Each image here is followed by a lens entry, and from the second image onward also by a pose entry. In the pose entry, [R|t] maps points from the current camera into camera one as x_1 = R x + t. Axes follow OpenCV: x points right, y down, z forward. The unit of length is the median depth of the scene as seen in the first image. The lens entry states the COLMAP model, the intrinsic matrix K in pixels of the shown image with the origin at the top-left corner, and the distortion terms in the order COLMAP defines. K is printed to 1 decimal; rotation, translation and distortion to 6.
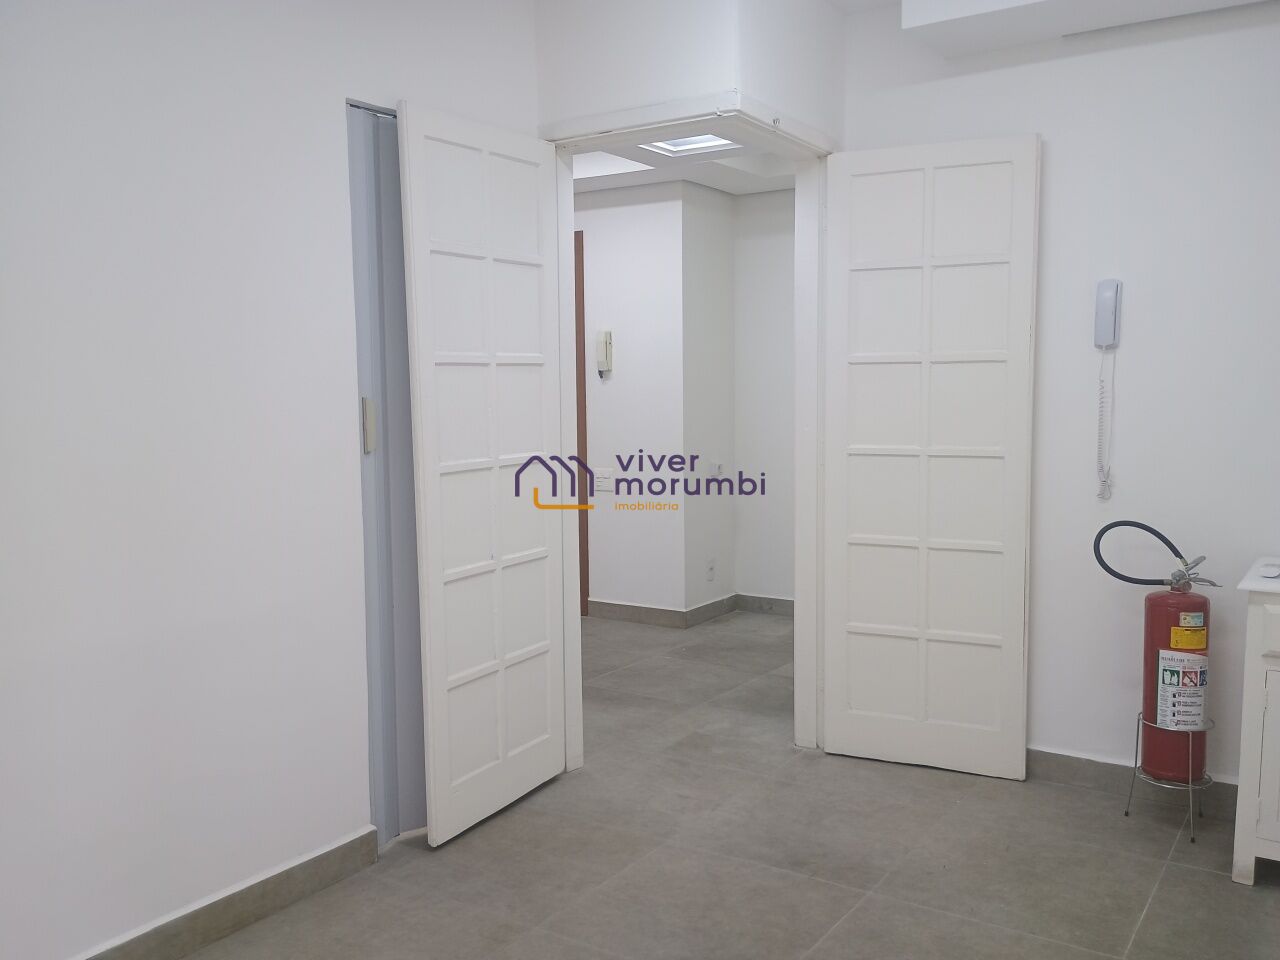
lens RADIAL K [[1158.5, 0, 639.7], [0, 1158.5, 488.3], [0, 0, 1]] dist [0.063352, -0.075070]
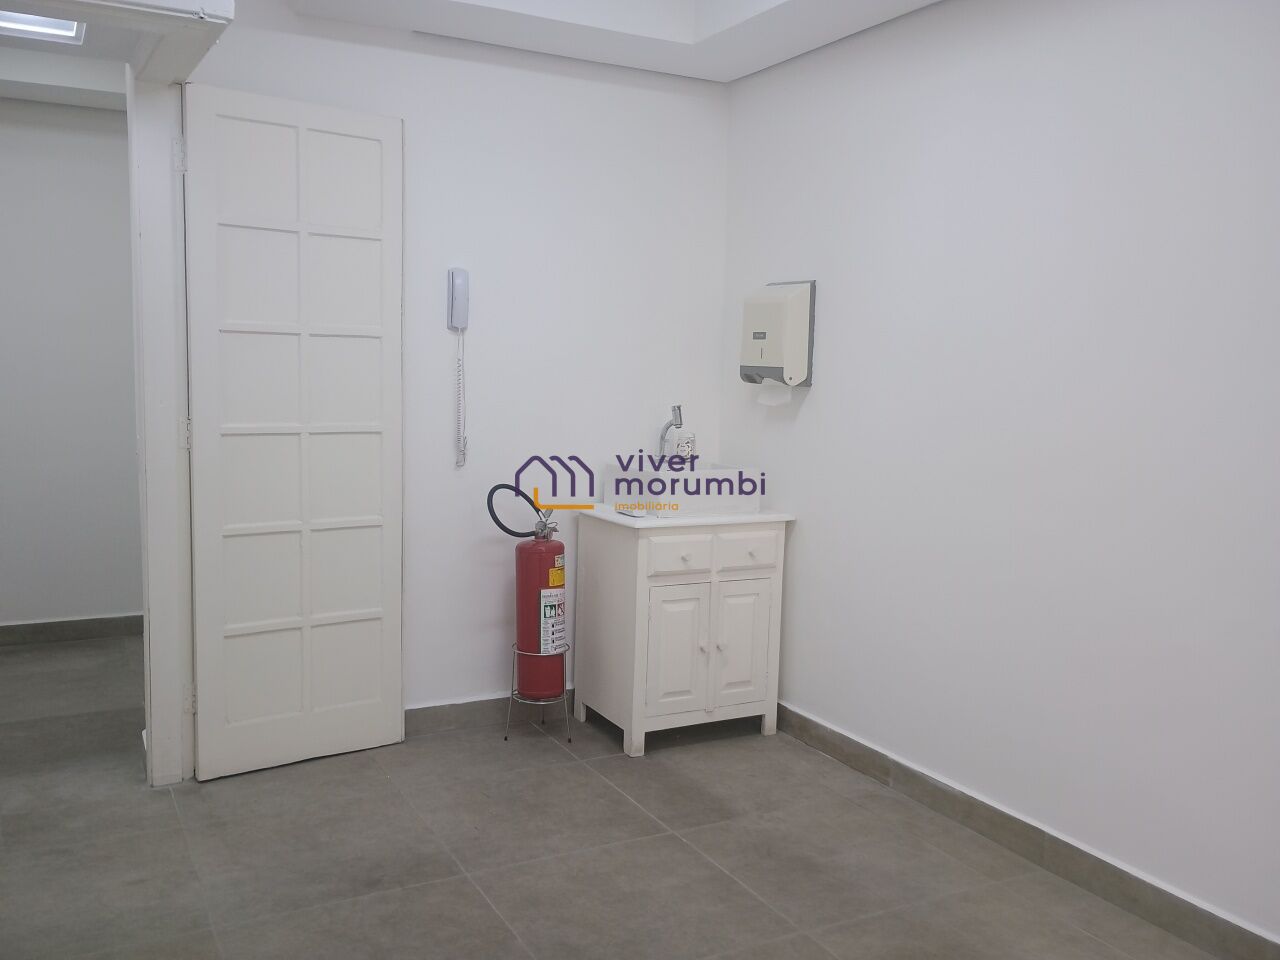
lens RADIAL K [[1128.4, 0, 636.5], [0, 1128.4, 483.9], [0, 0, 1]] dist [0.058671, -0.078656]
pose [[0.456889, -0.071808, 0.886621, -0.509237], [0.055662, 0.997091, 0.052072, -0.022812], [-0.887781, 0.025560, 0.459557, 0.380125]]
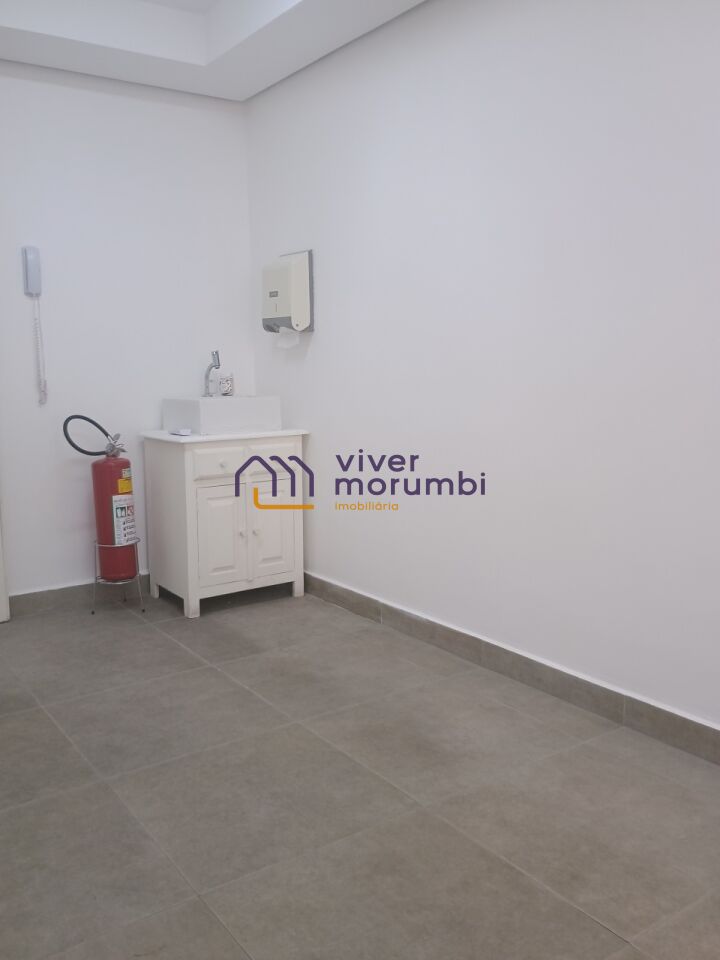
lens RADIAL K [[846.3, 0, 354.5], [0, 846.3, 477.5], [0, 0, 1]] dist [0.058671, -0.078656]
pose [[0.353014, -0.118789, 0.928047, -0.463359], [0.100673, 0.990971, 0.088549, 0.046854], [-0.930186, 0.062170, 0.361785, 0.298309]]
